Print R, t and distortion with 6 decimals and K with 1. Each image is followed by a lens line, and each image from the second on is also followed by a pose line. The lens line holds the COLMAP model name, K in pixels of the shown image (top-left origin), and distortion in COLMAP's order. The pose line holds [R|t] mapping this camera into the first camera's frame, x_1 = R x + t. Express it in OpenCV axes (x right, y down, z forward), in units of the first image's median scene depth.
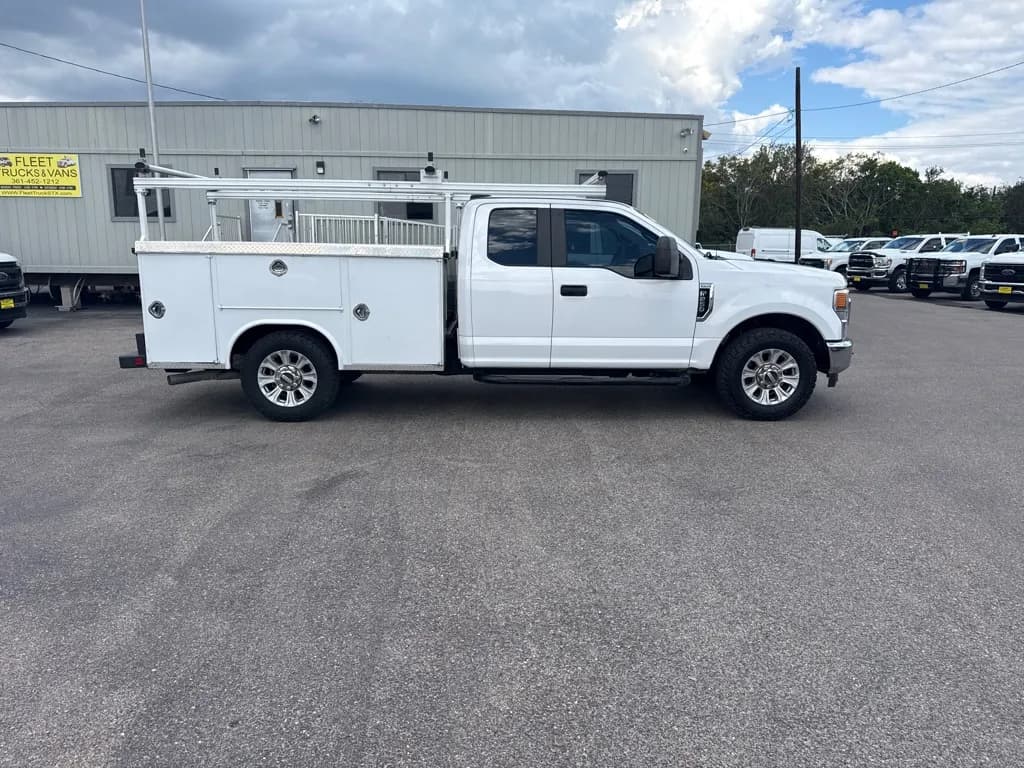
lens RADIAL K [[731.9, 0, 510.5], [0, 731.9, 379.8], [0, 0, 1]] dist [0.061202, -0.076717]
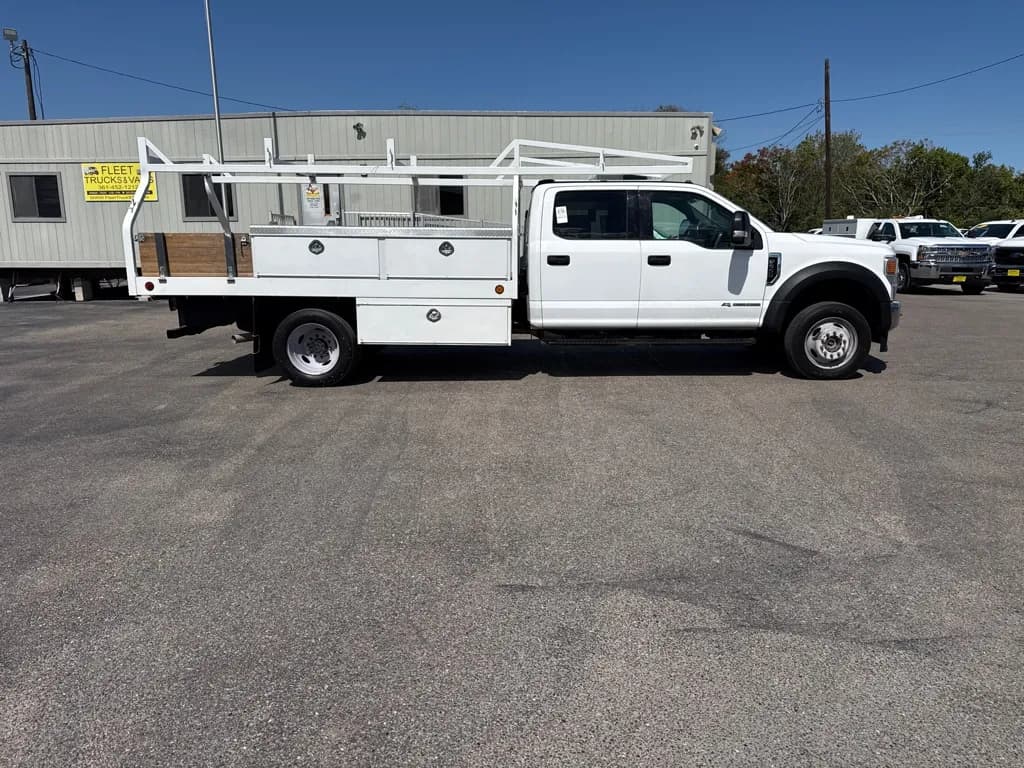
lens RADIAL K [[731.9, 0, 511.2], [0, 731.9, 377.4], [0, 0, 1]] dist [0.061202, -0.076717]
pose [[0.997951, -0.003336, -0.063903, 0.125982], [0.003497, 0.999991, 0.002417, 0.087042], [0.063894, -0.002636, 0.997953, -0.360726]]
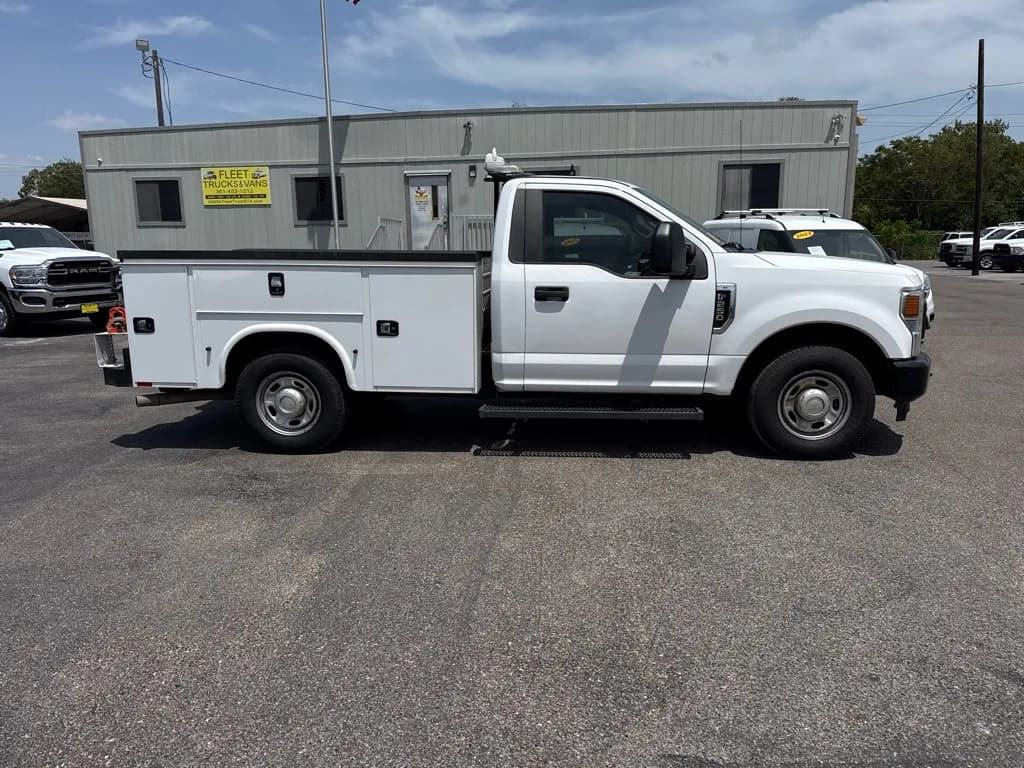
lens RADIAL K [[731.9, 0, 509.3], [0, 731.9, 388.2], [0, 0, 1]] dist [0.061202, -0.076717]
pose [[0.979412, 0.022620, -0.200600, 0.063238], [-0.019601, 0.999663, 0.017027, 0.038791], [0.200918, -0.012744, 0.979525, -0.166807]]
